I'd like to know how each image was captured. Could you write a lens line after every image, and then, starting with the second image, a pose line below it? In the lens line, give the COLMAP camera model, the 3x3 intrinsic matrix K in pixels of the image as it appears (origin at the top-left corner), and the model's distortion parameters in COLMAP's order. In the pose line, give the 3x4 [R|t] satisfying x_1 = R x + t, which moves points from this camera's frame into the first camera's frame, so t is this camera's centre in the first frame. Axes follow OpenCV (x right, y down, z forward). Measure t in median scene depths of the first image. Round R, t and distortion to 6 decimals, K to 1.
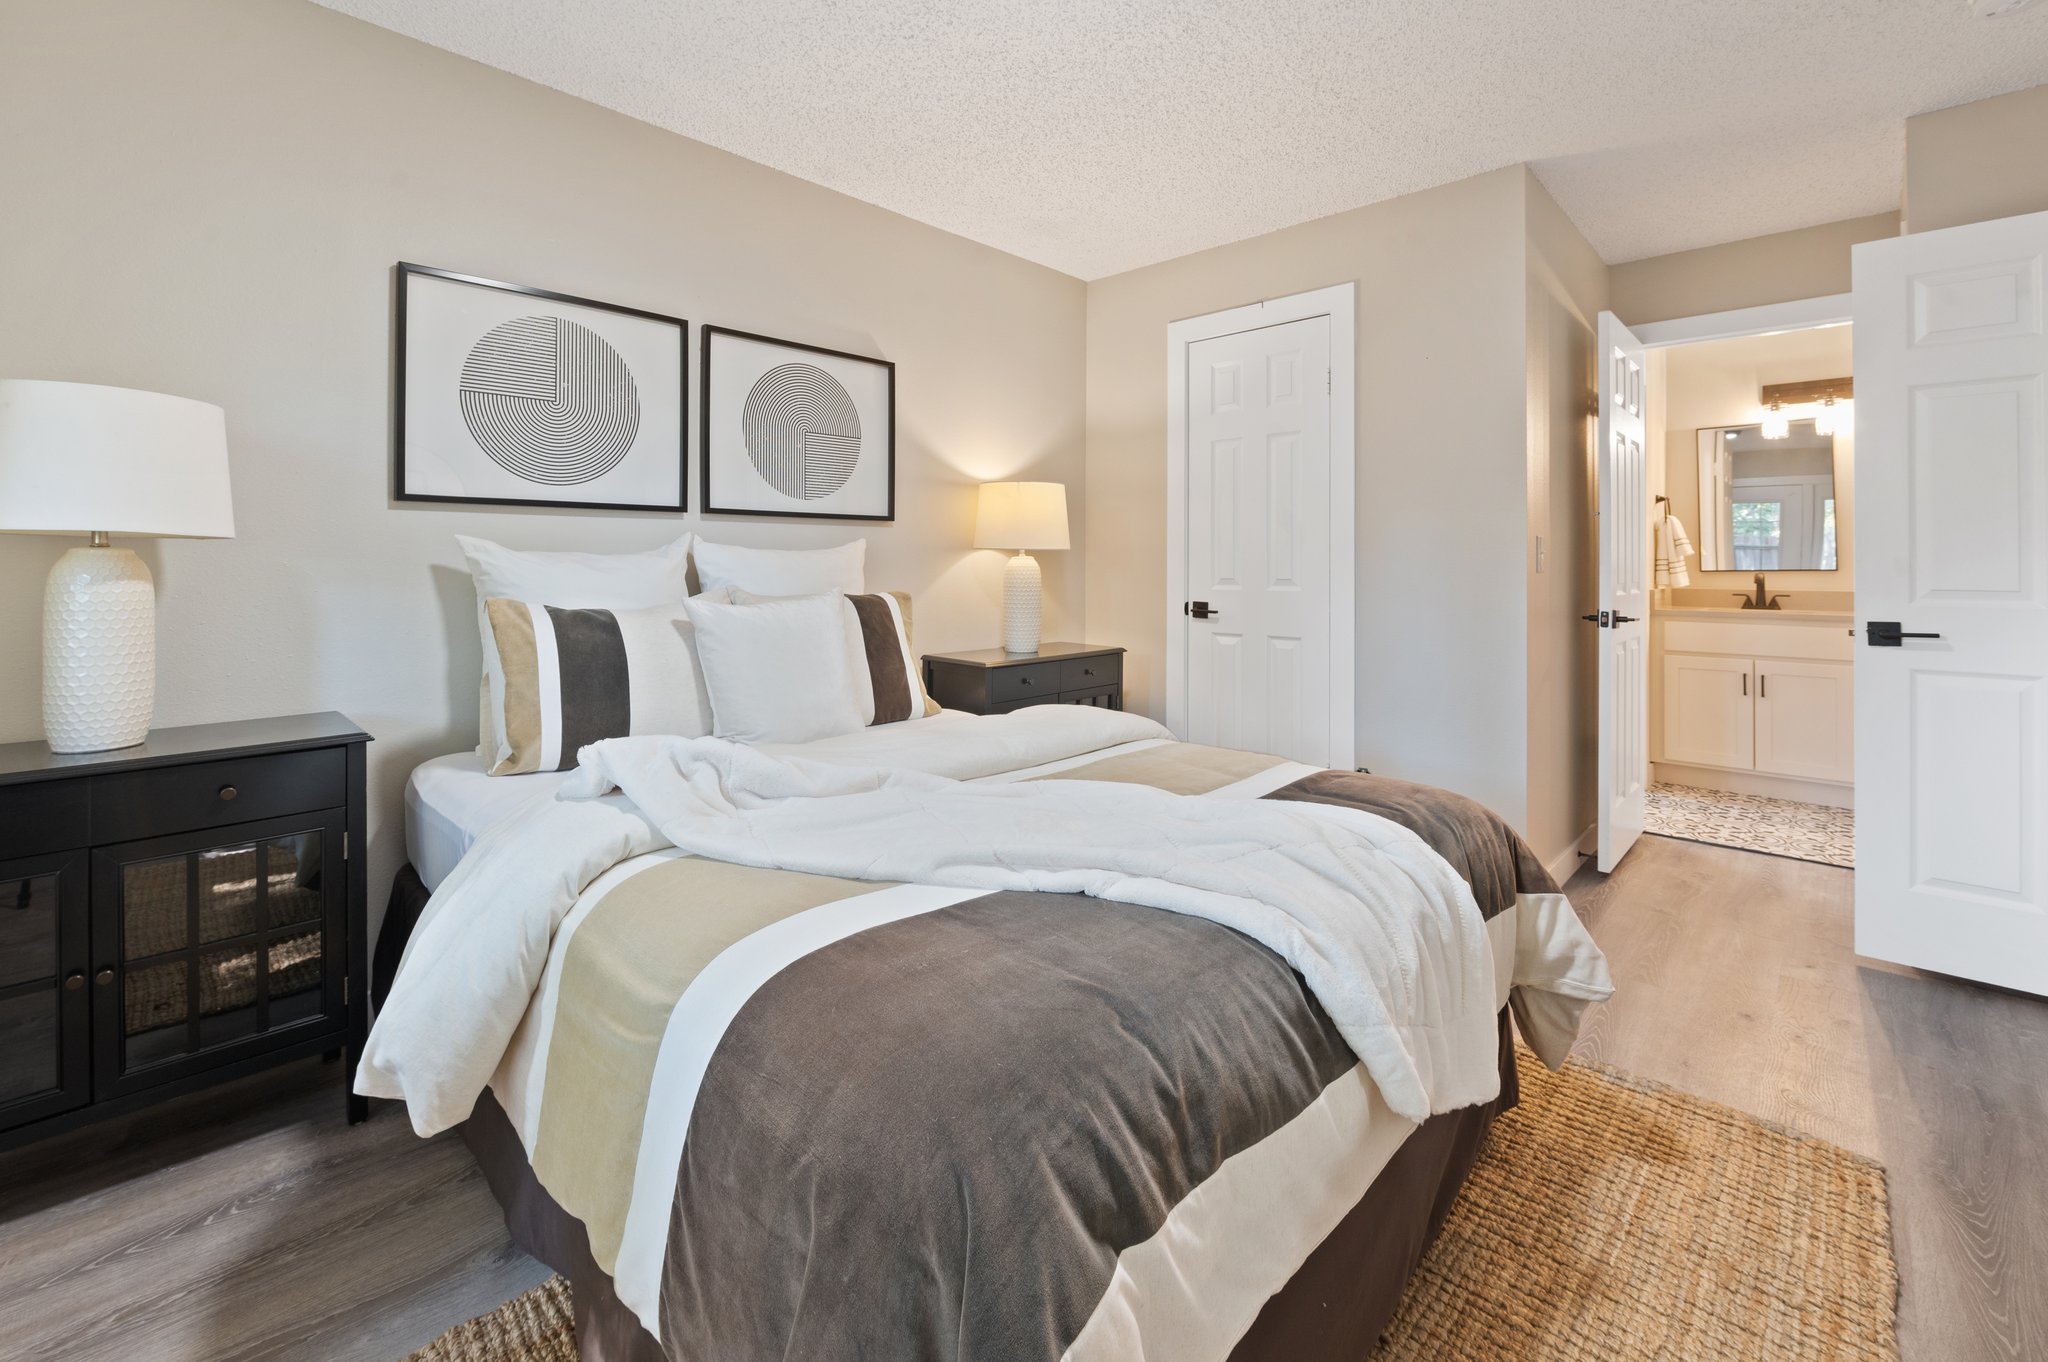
lens RADIAL K [[873.3, 0, 1029.1], [0, 873.3, 569.0], [0, 0, 1]] dist [0.002805, 0.000277]
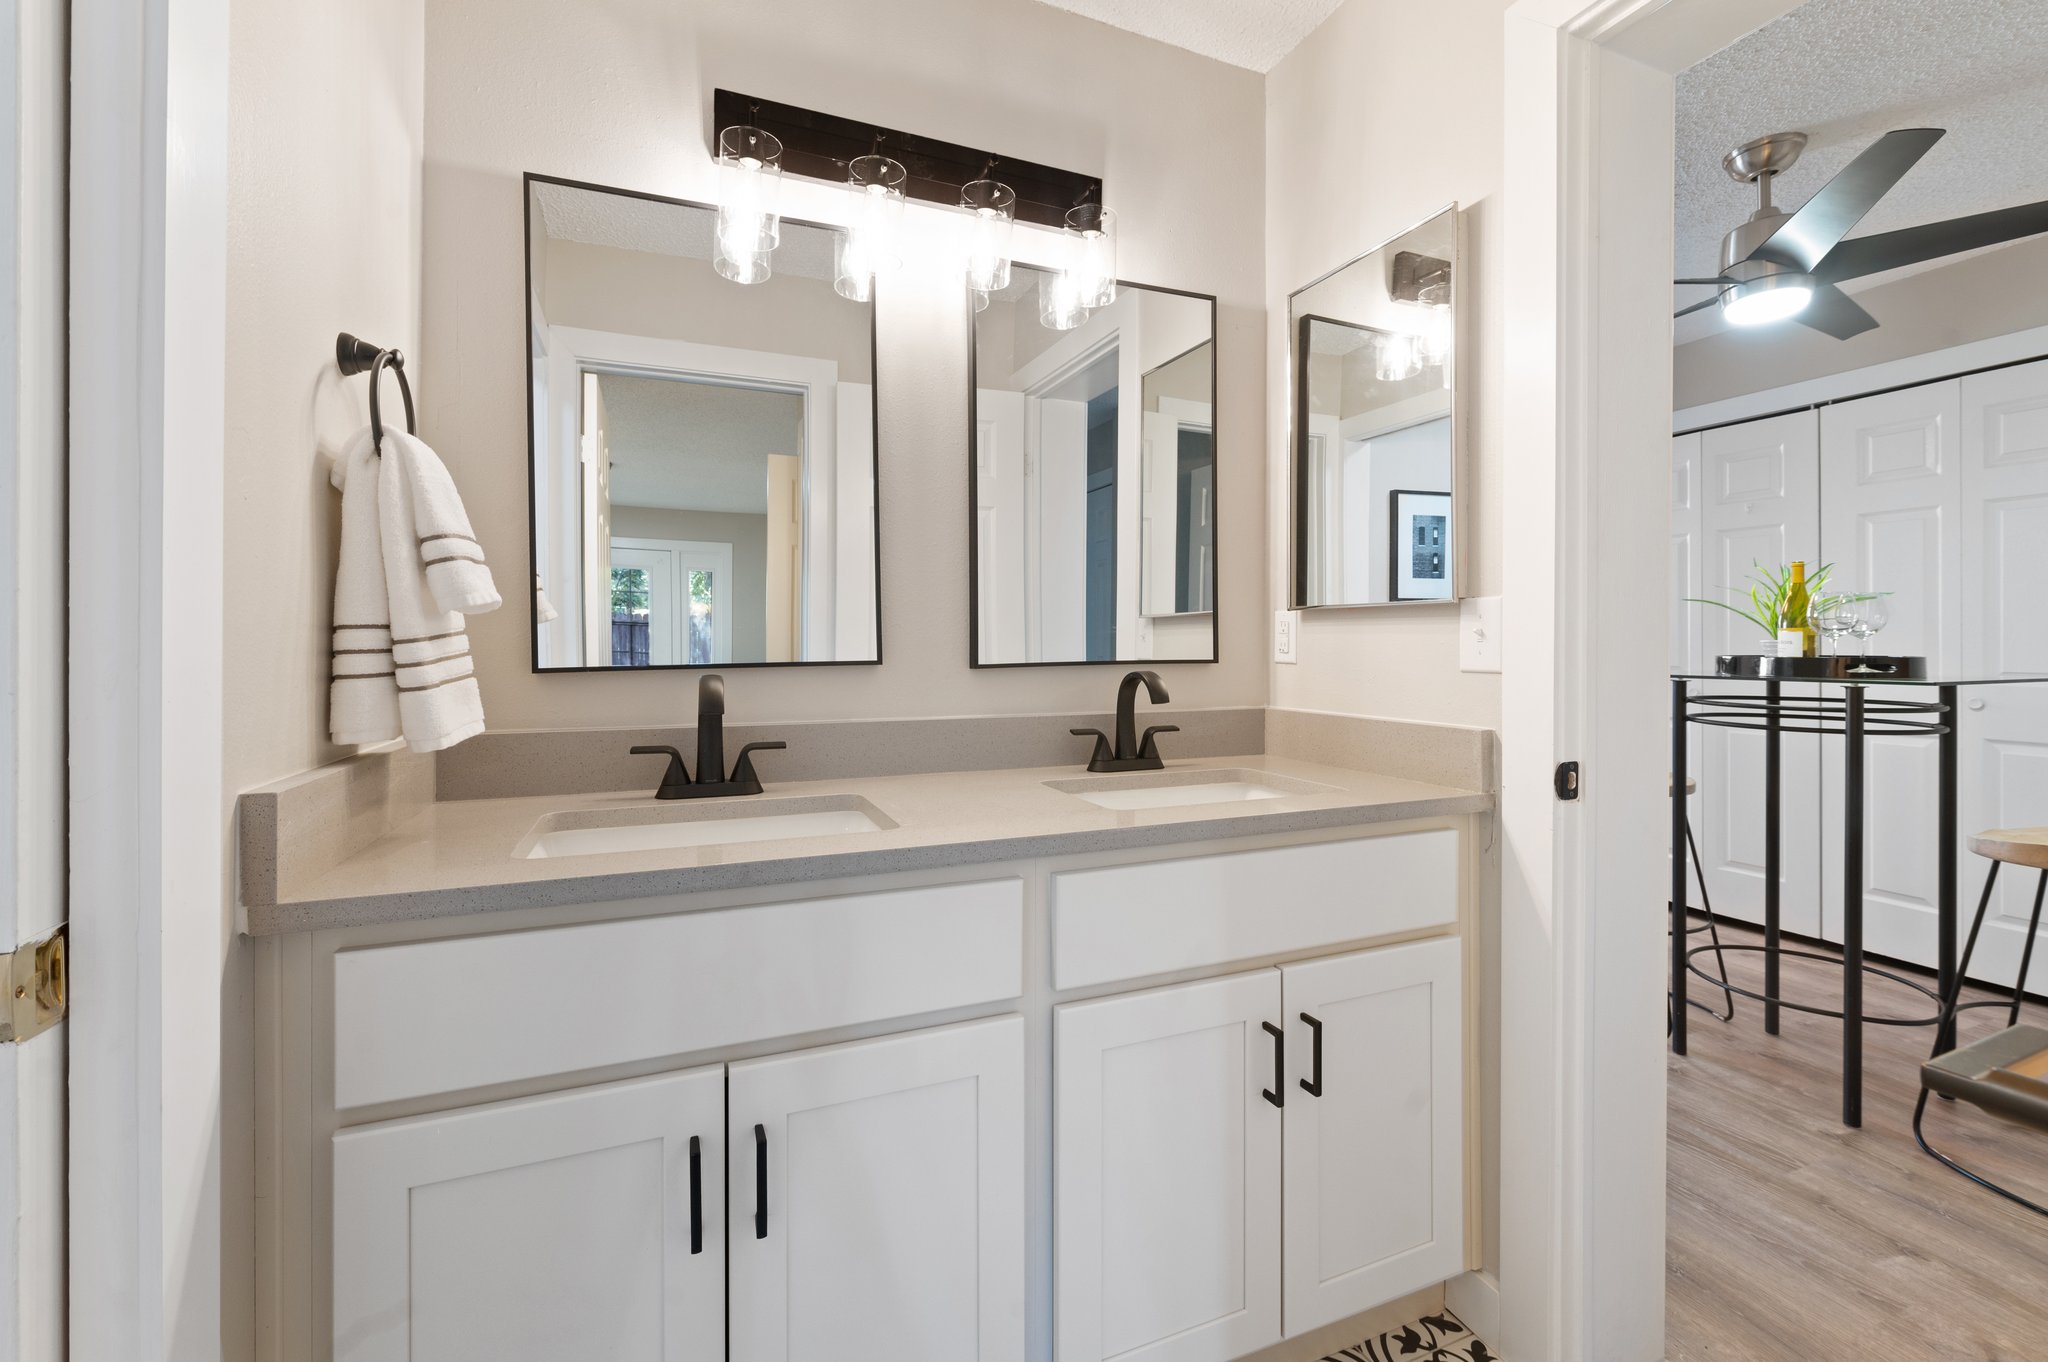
lens RADIAL K [[833.0, 0, 1042.0], [0, 833.0, 639.2], [0, 0, 1]] dist [-0.008165, -0.000396]
pose [[0.391760, 0.006452, 0.920045, 0.605535], [-0.002362, 0.999979, -0.006007, -0.006607], [-0.920064, 0.000180, 0.391767, 0.769509]]
